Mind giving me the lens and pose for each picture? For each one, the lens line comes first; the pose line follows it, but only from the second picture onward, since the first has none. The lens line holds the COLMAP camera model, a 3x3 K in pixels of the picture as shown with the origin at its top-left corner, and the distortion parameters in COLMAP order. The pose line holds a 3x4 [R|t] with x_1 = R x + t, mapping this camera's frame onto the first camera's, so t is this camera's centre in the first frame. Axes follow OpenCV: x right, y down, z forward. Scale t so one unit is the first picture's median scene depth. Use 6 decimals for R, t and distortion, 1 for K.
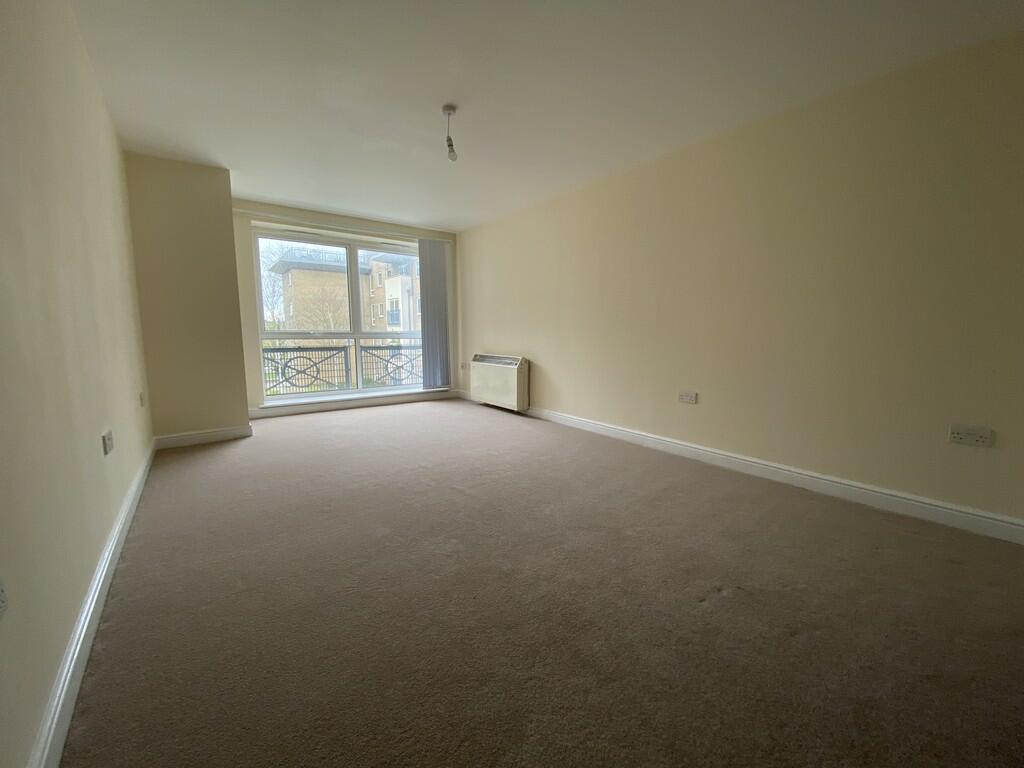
lens RADIAL K [[410.4, 0, 512.0], [0, 410.4, 384.0], [0, 0, 1]] dist [0.034307, -0.031349]
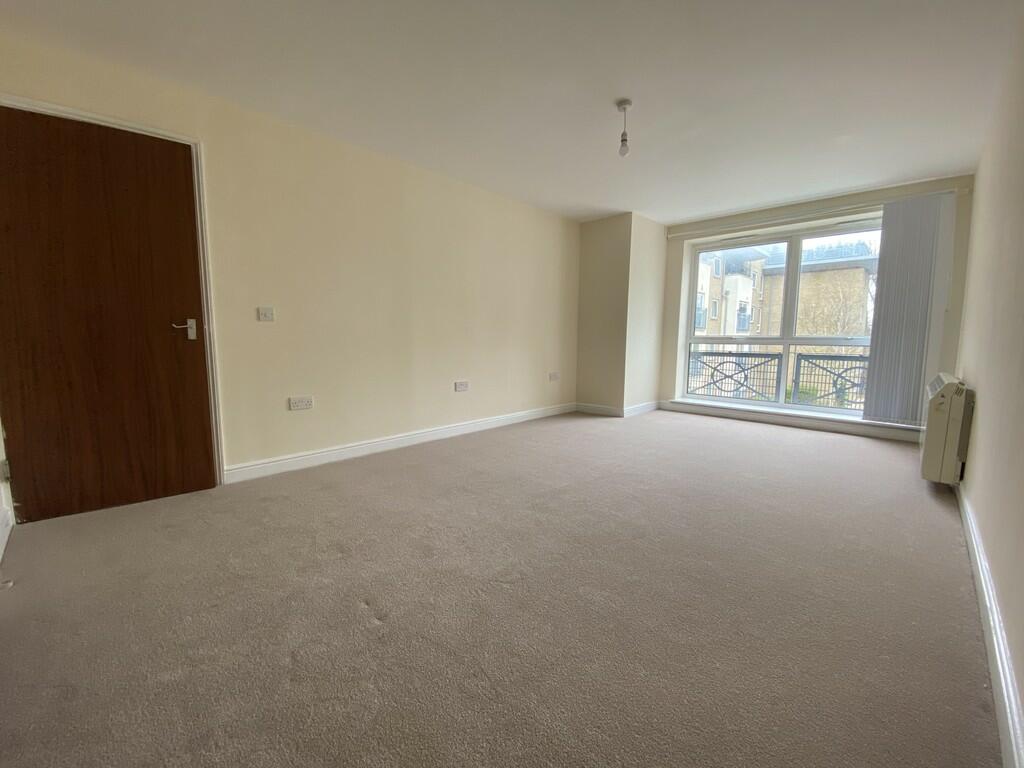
lens RADIAL K [[410.4, 0, 512.0], [0, 410.4, 384.0], [0, 0, 1]] dist [0.034307, -0.031349]
pose [[0.183758, 0.112918, -0.976464, 0.369540], [-0.128898, 0.987570, 0.089946, -0.033554], [0.974484, 0.109337, 0.196029, 0.284610]]
